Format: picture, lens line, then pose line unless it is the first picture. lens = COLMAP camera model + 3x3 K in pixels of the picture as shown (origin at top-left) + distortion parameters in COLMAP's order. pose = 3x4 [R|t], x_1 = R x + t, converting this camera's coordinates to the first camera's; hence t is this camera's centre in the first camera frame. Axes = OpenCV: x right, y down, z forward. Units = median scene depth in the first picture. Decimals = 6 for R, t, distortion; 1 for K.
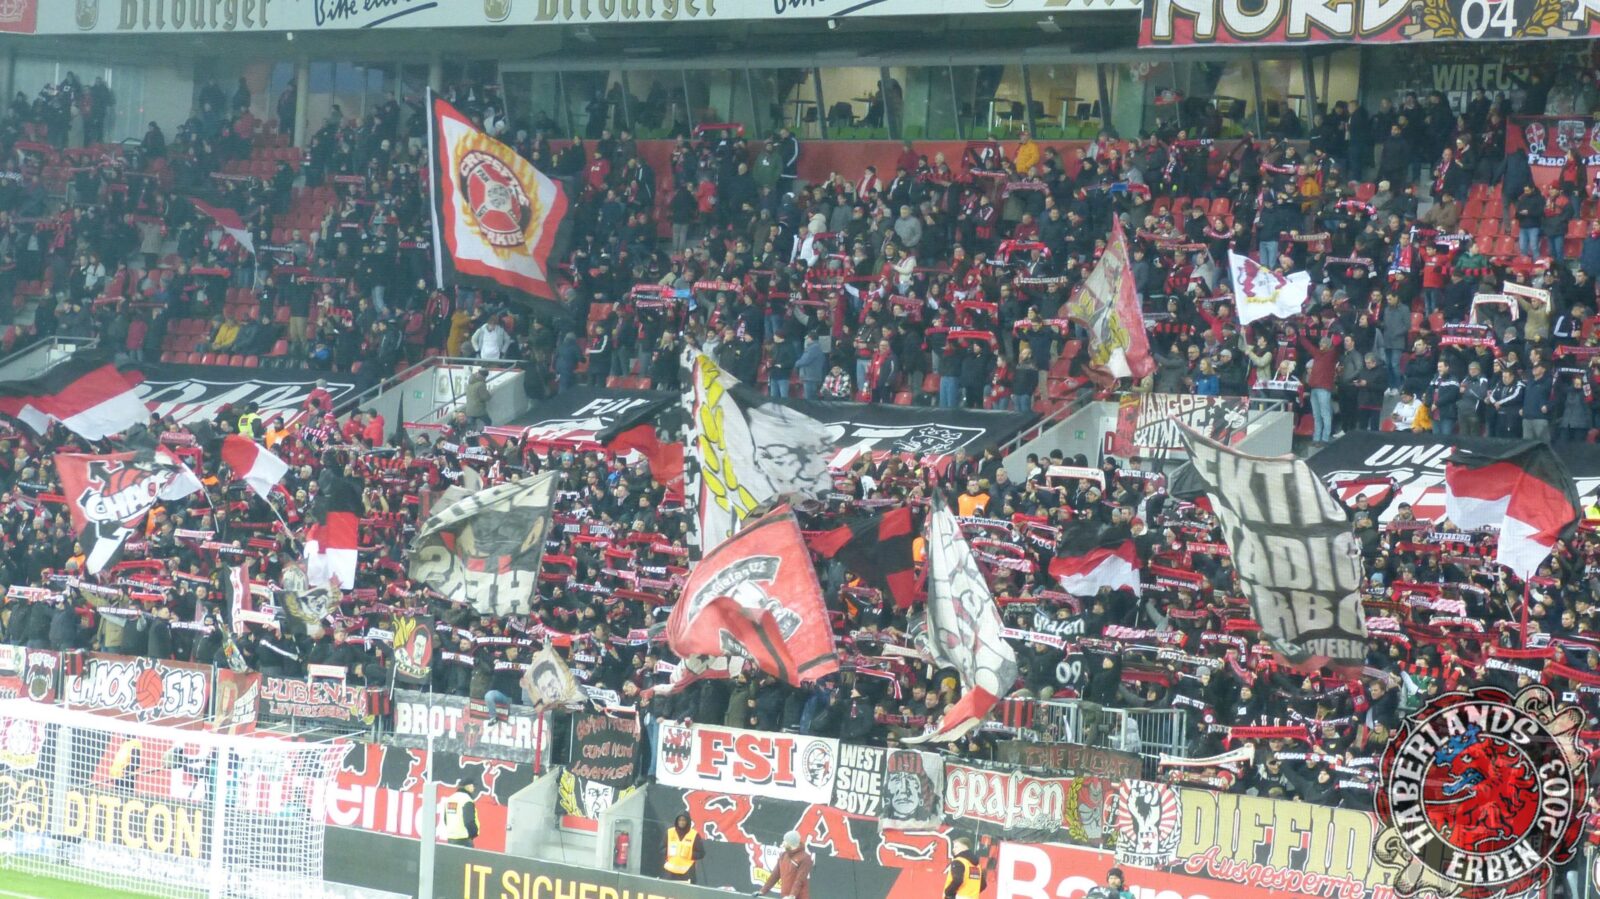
lens RADIAL K [[4675.3, 0, 800.0], [0, 4675.3, 449.5], [0, 0, 1]] dist [0.127461, 1.105477]
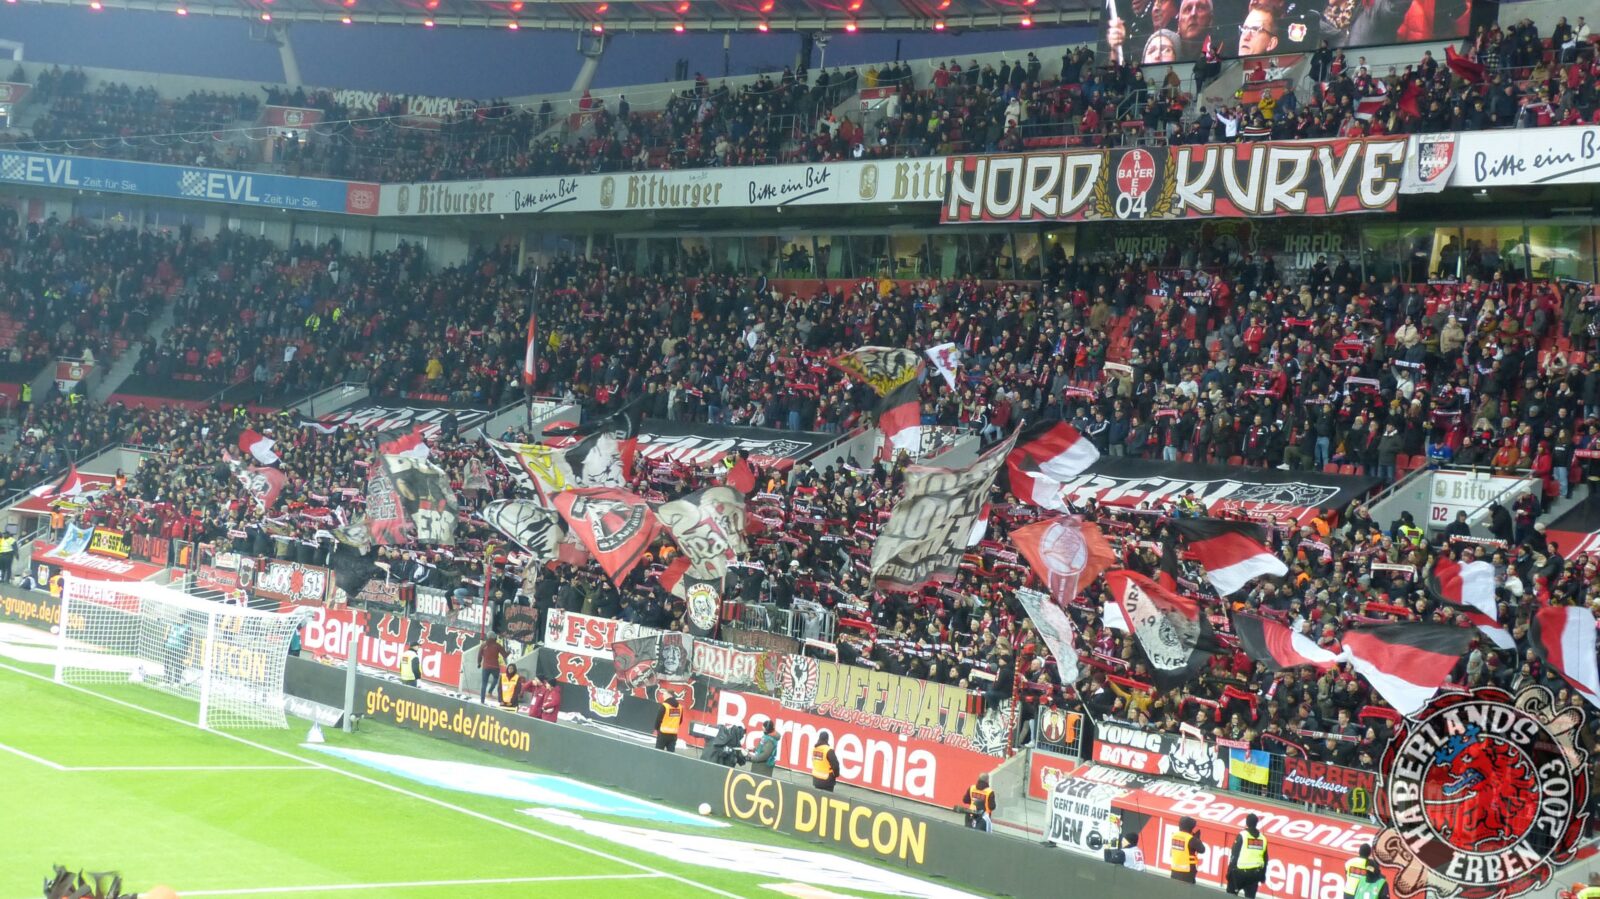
lens RADIAL K [[2468.9, 0, 788.4], [0, 2468.9, 456.8], [0, 0, 1]] dist [-0.005324, 0.088174]
pose [[0.996307, 0.029022, -0.080803, 0.111195], [-0.029731, 0.999529, -0.007577, 0.007965], [0.080545, 0.009951, 0.996701, 0.132945]]
